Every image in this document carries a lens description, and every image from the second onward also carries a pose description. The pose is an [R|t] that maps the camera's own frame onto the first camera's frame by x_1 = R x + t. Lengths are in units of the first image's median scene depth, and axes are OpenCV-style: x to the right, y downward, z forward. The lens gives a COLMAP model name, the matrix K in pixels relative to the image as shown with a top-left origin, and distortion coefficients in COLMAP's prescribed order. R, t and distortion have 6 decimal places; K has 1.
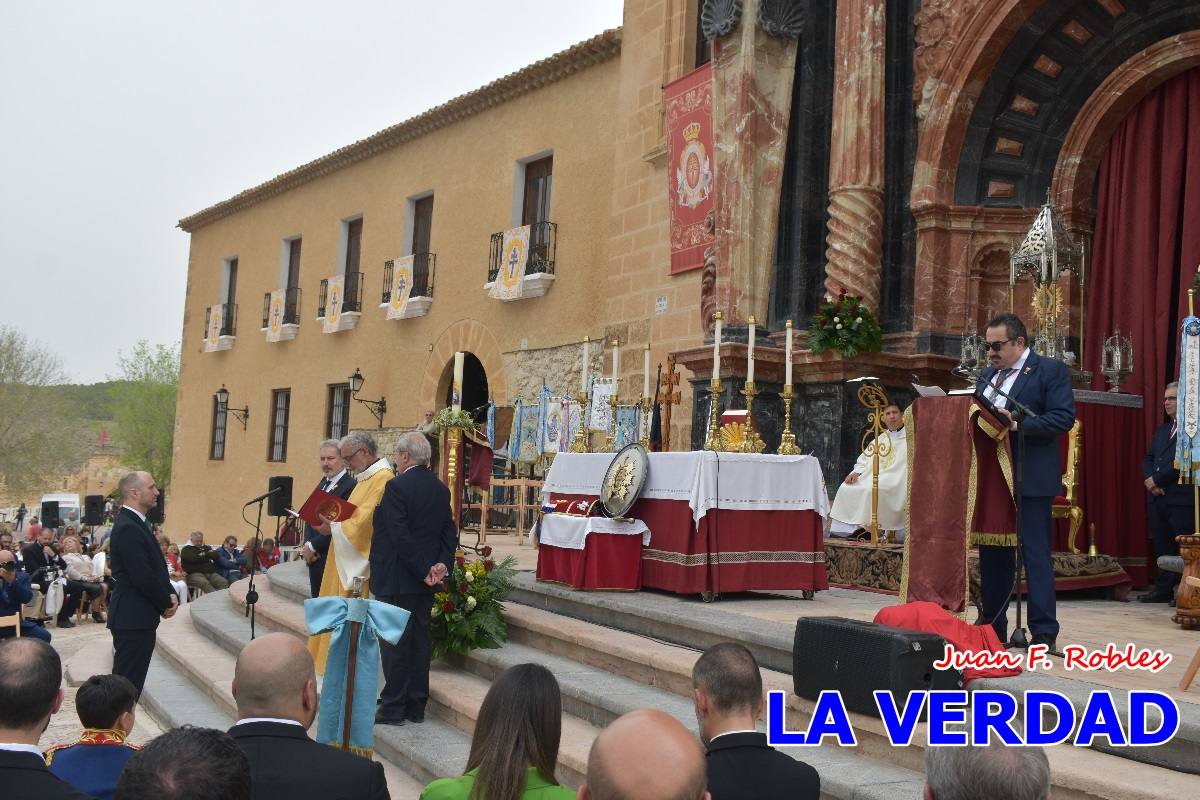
lens RADIAL K [[1196.8, 0, 597.5], [0, 1196.8, 391.3], [0, 0, 1]] dist [-0.021769, 0.000000]
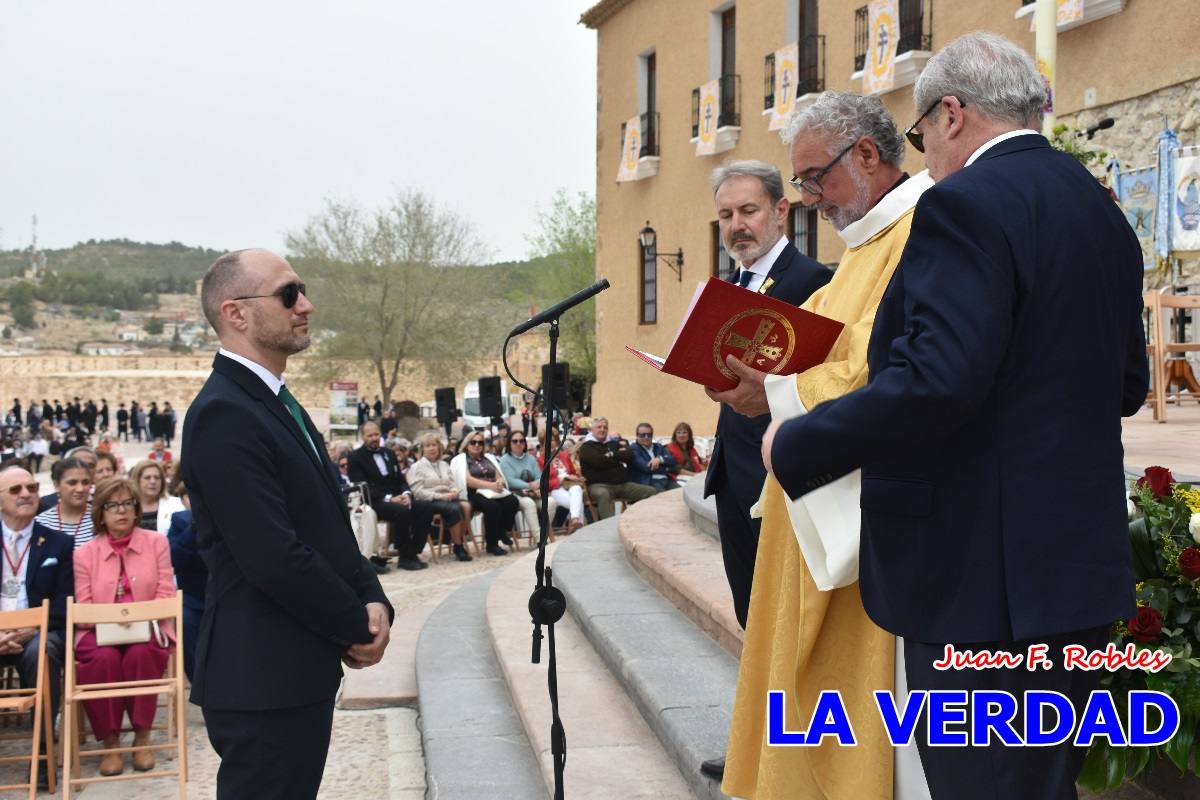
lens RADIAL K [[1461.5, 0, 595.7], [0, 1461.5, 385.5], [0, 0, 1]] dist [-0.028312, 0.000000]
pose [[0.934377, -0.042789, -0.353708, -0.041588], [0.077471, 0.993409, 0.084477, 0.025254], [0.347762, -0.106335, 0.931533, 0.205159]]
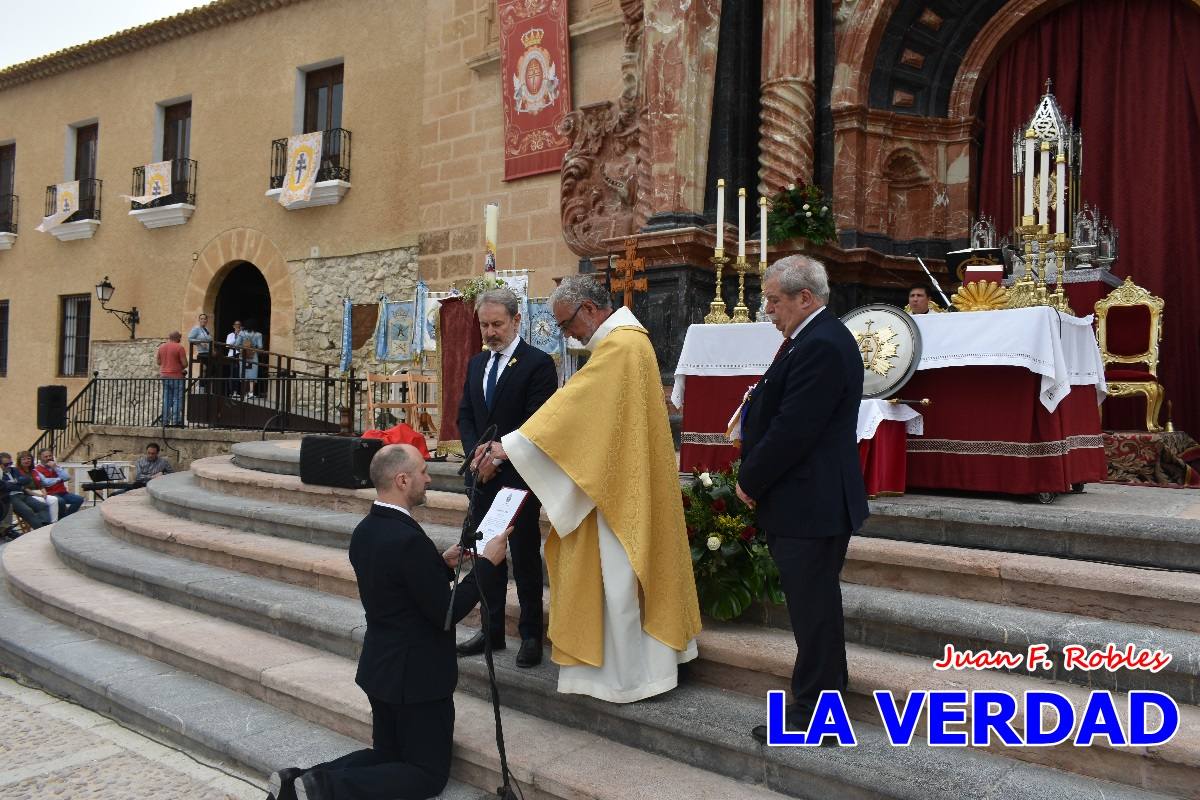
lens RADIAL K [[919.7, 0, 601.4], [0, 919.7, 394.8], [0, 0, 1]] dist [-0.022765, 0.012351]
pose [[0.926162, -0.019110, 0.376642, -0.134178], [-0.009118, 0.997289, 0.073022, 0.022352], [-0.377016, -0.071064, 0.923476, 0.192810]]
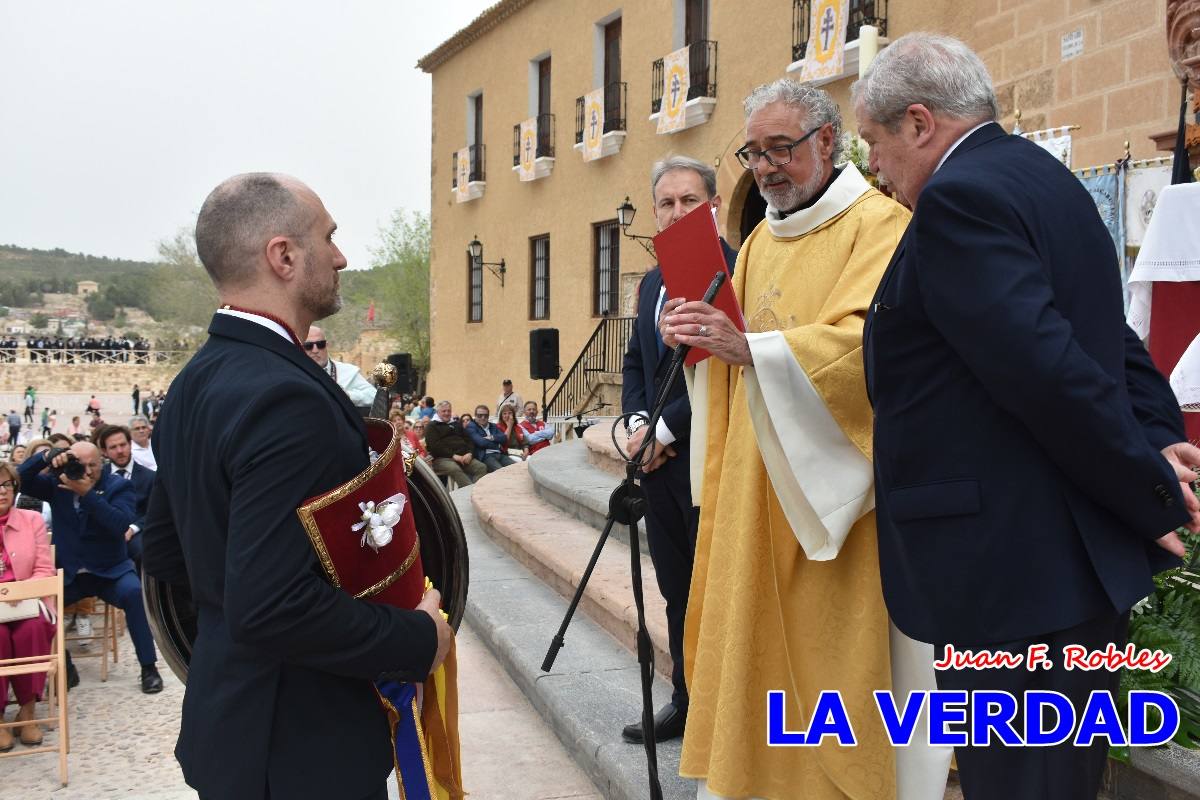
lens RADIAL K [[1196.8, 0, 598.7], [0, 1196.8, 388.7], [0, 0, 1]] dist [-0.021769, 0.000000]
pose [[0.975774, -0.036493, -0.215716, -0.058741], [0.060664, 0.992459, 0.106514, 0.027378], [0.210202, -0.117020, 0.970629, 0.228801]]
